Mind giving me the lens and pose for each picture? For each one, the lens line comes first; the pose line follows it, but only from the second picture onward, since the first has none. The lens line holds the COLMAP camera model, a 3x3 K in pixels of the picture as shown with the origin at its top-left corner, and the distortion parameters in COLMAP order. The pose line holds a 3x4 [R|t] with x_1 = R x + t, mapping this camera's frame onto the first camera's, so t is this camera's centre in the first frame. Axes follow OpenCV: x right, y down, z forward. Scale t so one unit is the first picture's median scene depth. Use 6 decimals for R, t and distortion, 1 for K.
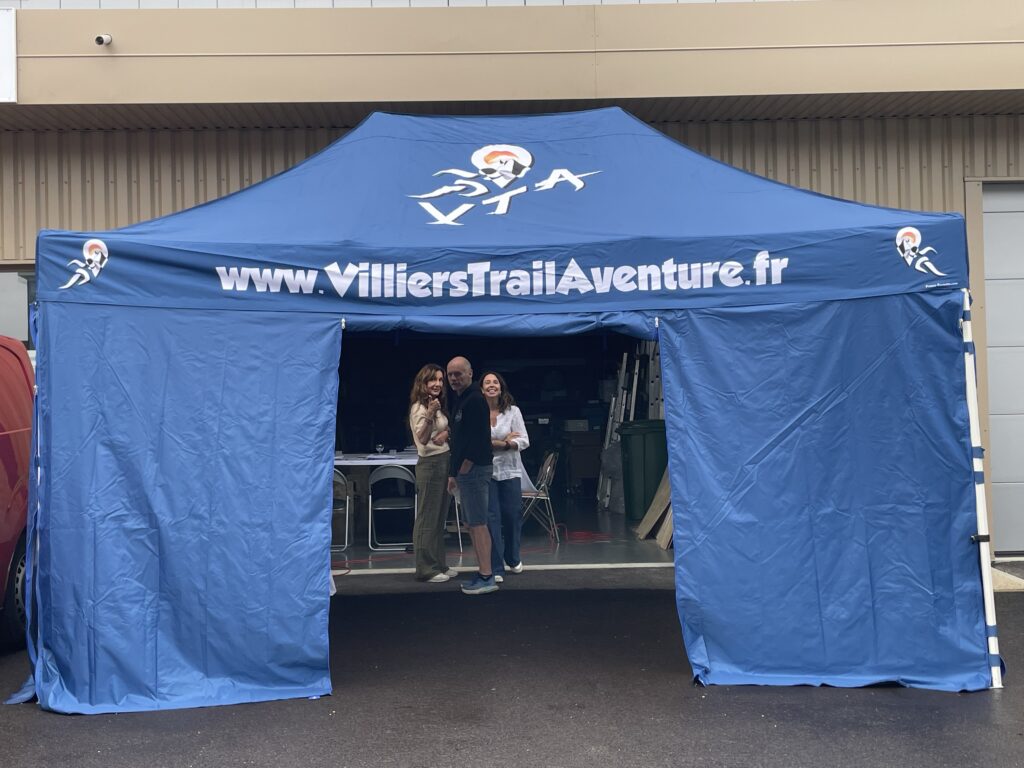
lens RADIAL K [[1342.8, 0, 481.4], [0, 1342.8, 351.5], [0, 0, 1]] dist [0.086044, 0.000000]
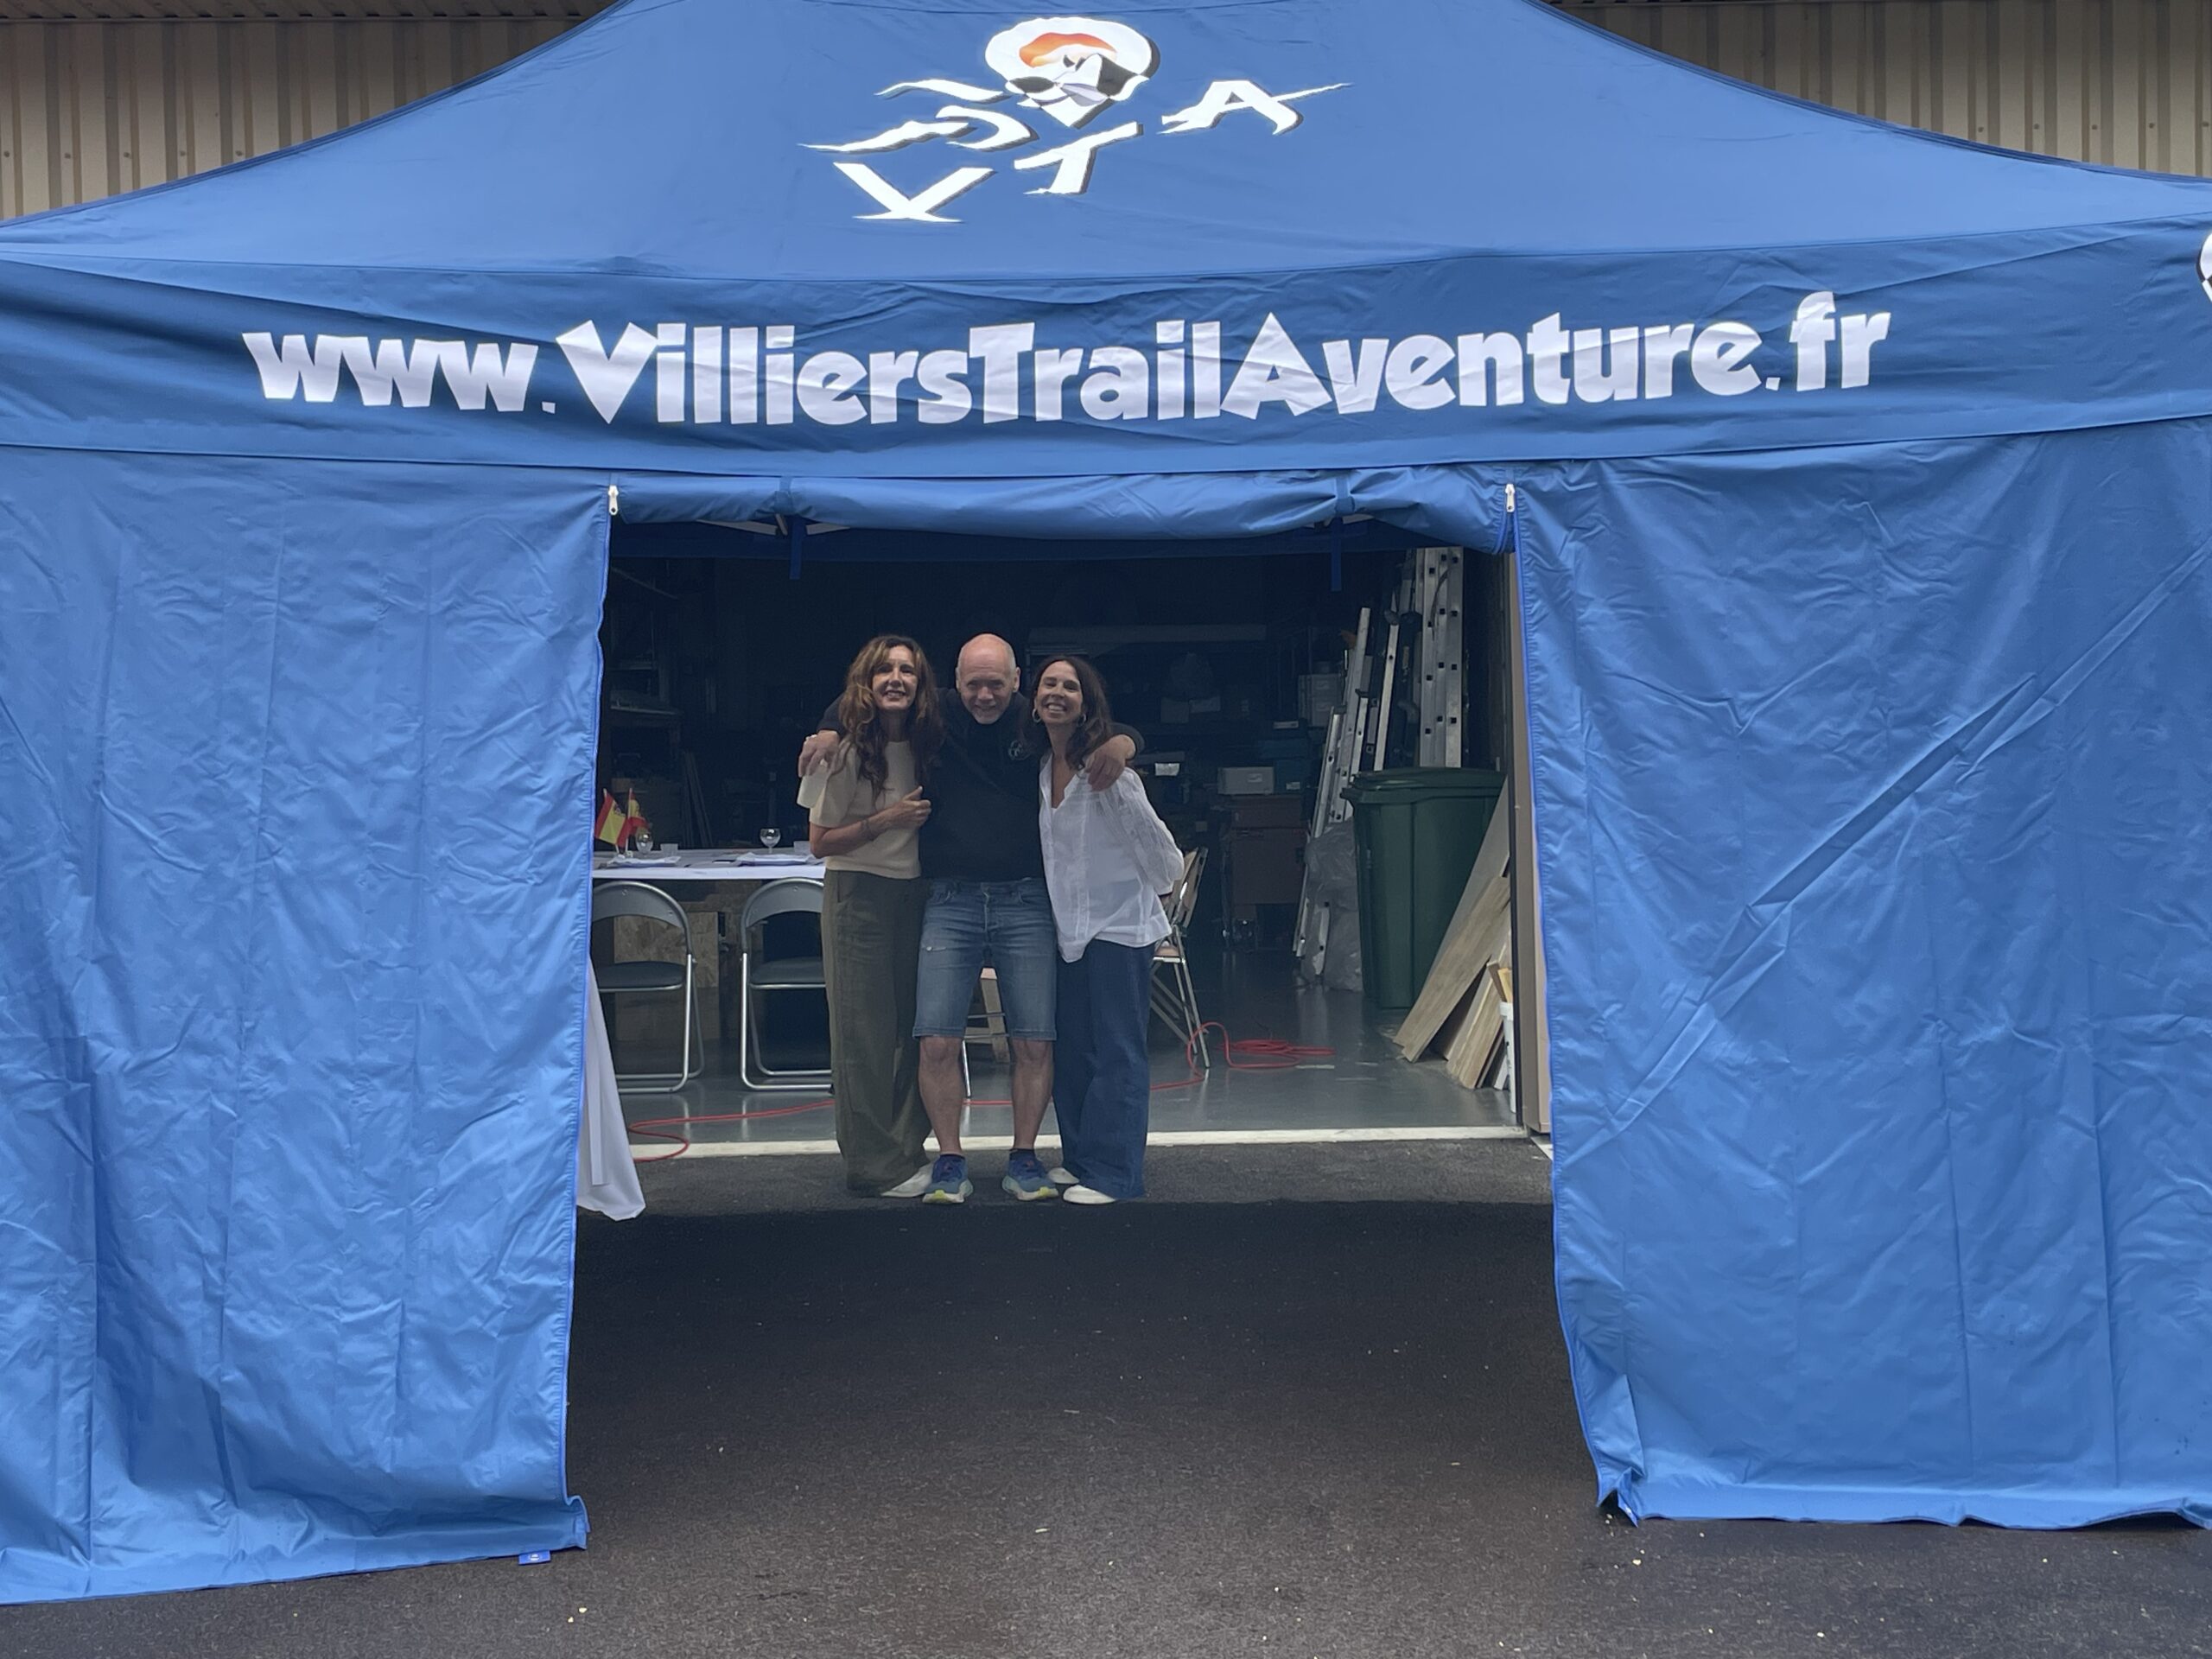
lens RADIAL K [[2900.6, 0, 1054.6], [0, 2900.6, 772.7], [0, 0, 1]] dist [0.086044, 0.000000]
pose [[0.999954, 0.001765, 0.009470, 0.004894], [-0.002275, 0.998535, 0.054065, 0.008908], [-0.009361, -0.054084, 0.998492, 0.240653]]
